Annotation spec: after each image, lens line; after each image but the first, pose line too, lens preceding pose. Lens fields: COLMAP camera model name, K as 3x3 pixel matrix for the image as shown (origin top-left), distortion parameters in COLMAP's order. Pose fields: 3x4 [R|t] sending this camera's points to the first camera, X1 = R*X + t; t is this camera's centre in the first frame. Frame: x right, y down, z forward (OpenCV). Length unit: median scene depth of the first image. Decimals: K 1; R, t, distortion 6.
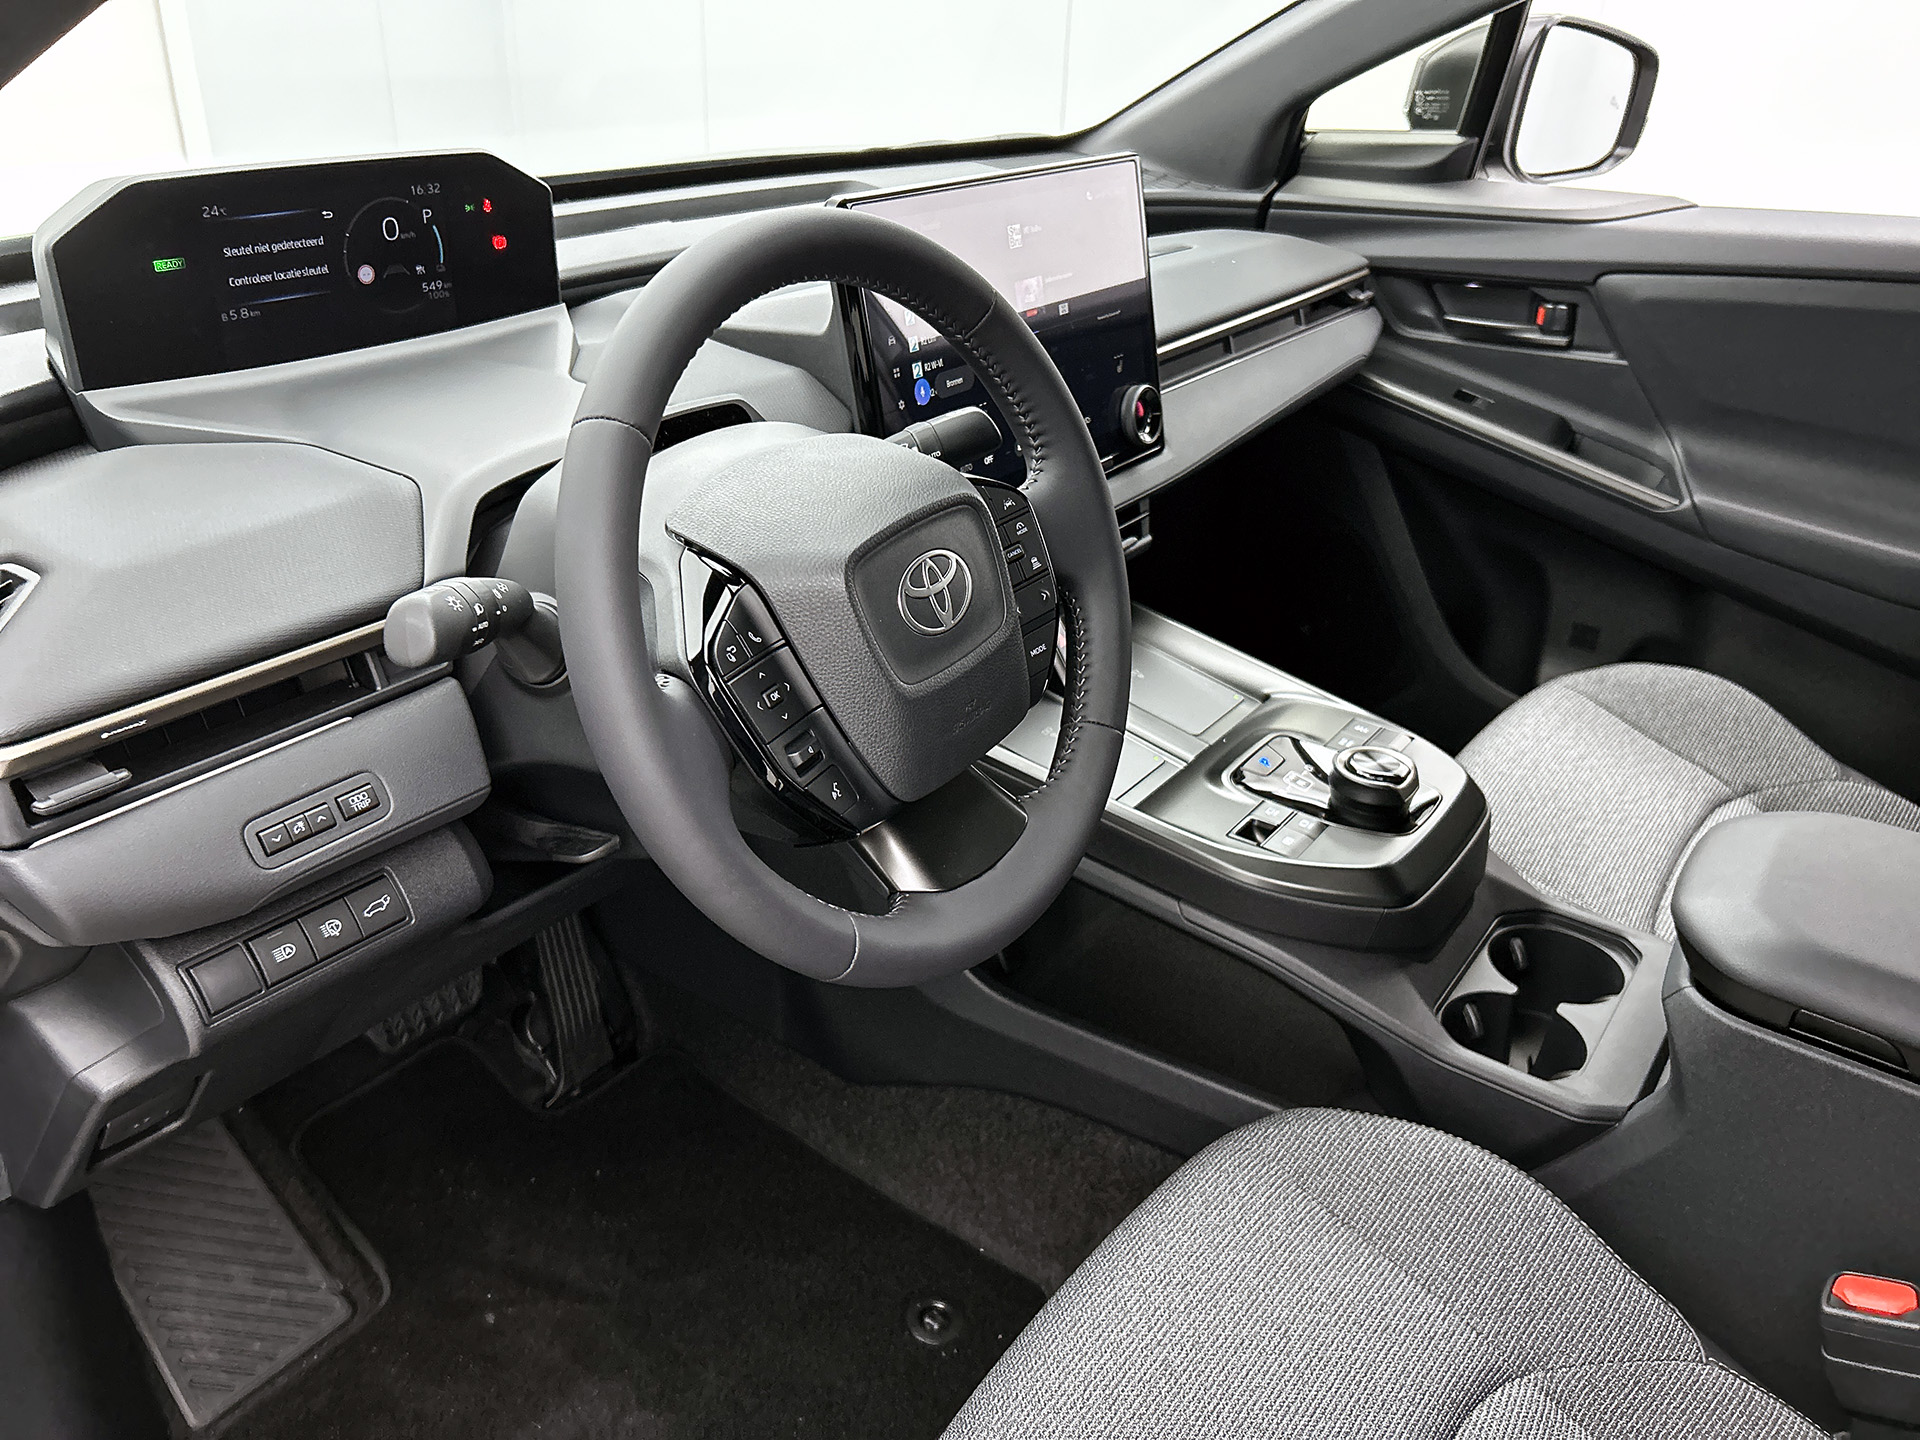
lens RADIAL K [[1457.9, 0, 952.7], [0, 1457.9, 711.2], [0, 0, 1]] dist [0.000275, -0.009383]
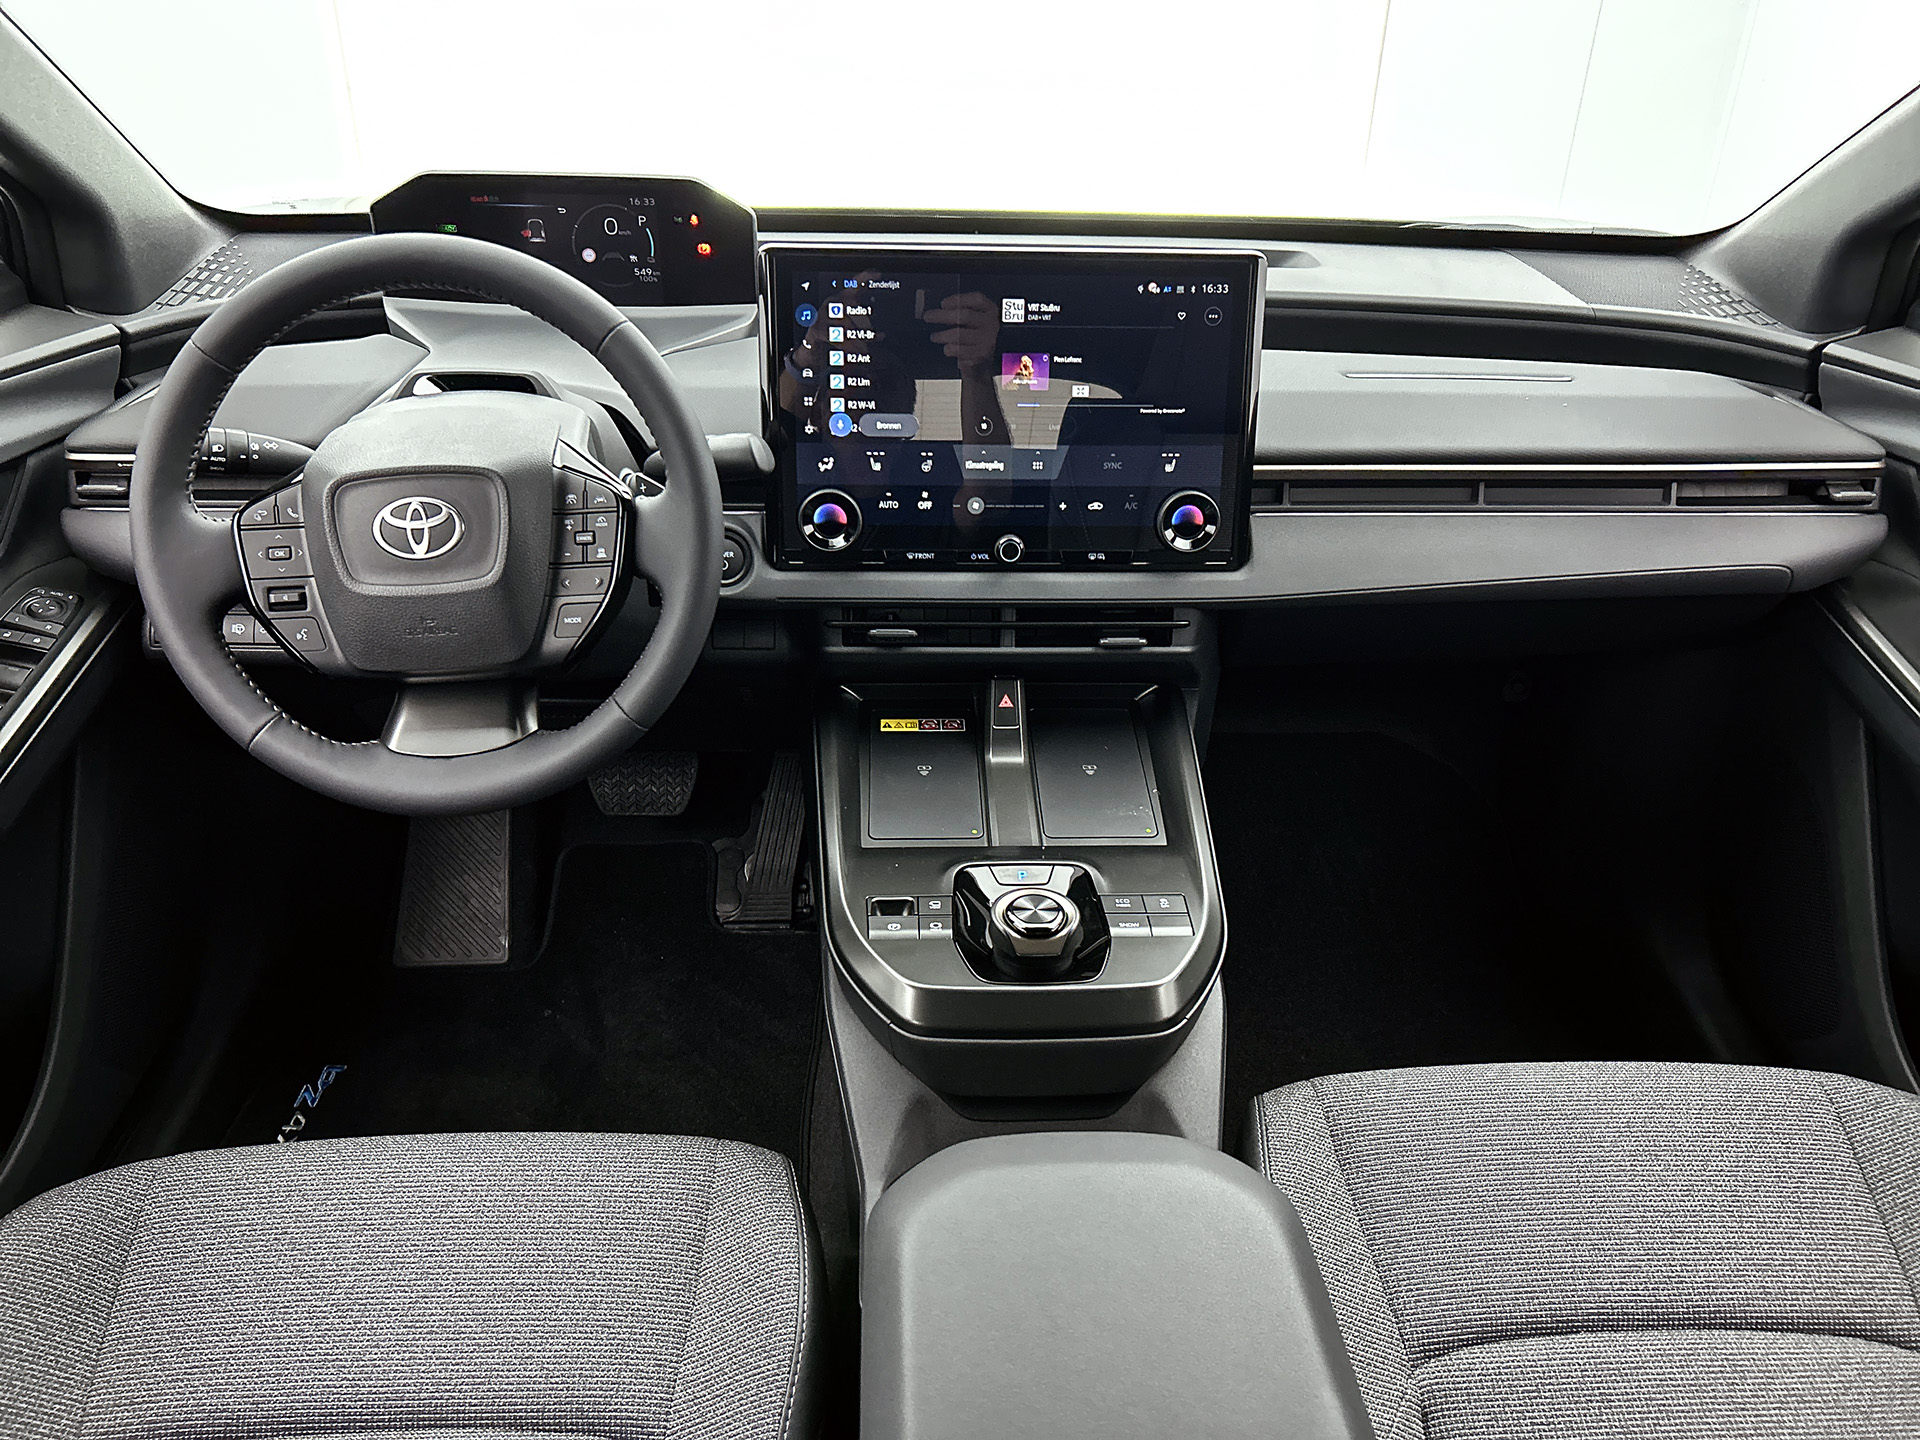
lens RADIAL K [[1457.9, 0, 941.8], [0, 1457.9, 722.5], [0, 0, 1]] dist [0.000275, -0.009383]
pose [[0.619218, 0.355978, -0.699892, 0.896055], [-0.359332, 0.920991, 0.150520, -0.203676], [0.698176, 0.158288, 0.698208, 0.301473]]
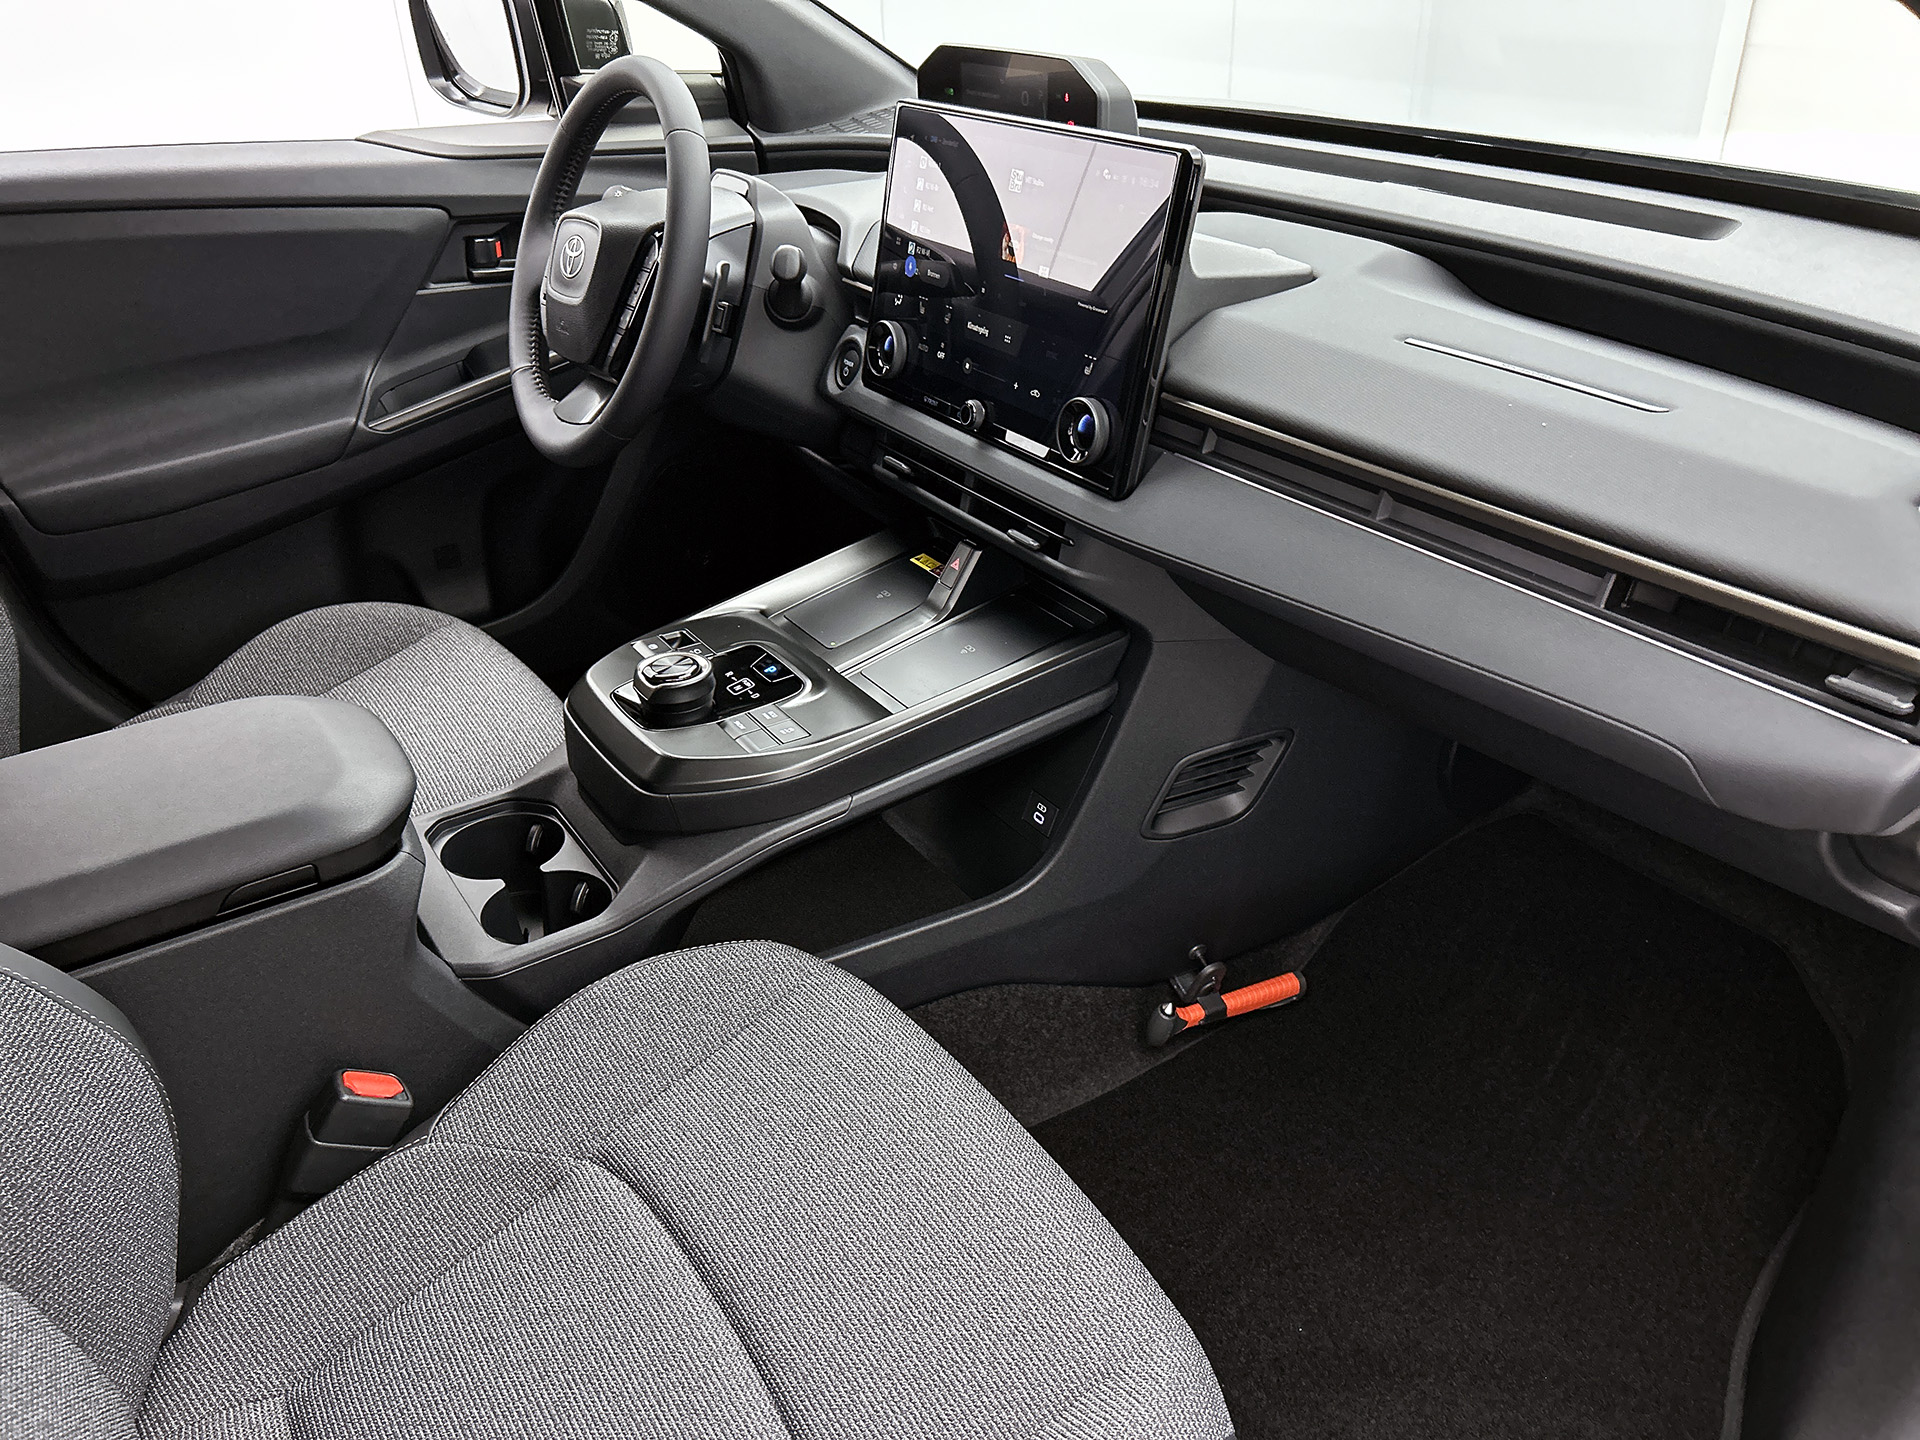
lens RADIAL K [[1457.9, 0, 956.7], [0, 1457.9, 730.0], [0, 0, 1]] dist [0.000275, -0.009383]
pose [[-0.327888, 0.469498, -0.819794, 1.168238], [-0.410735, 0.710613, 0.571249, -0.661956], [0.850756, 0.524023, -0.040162, 1.285645]]
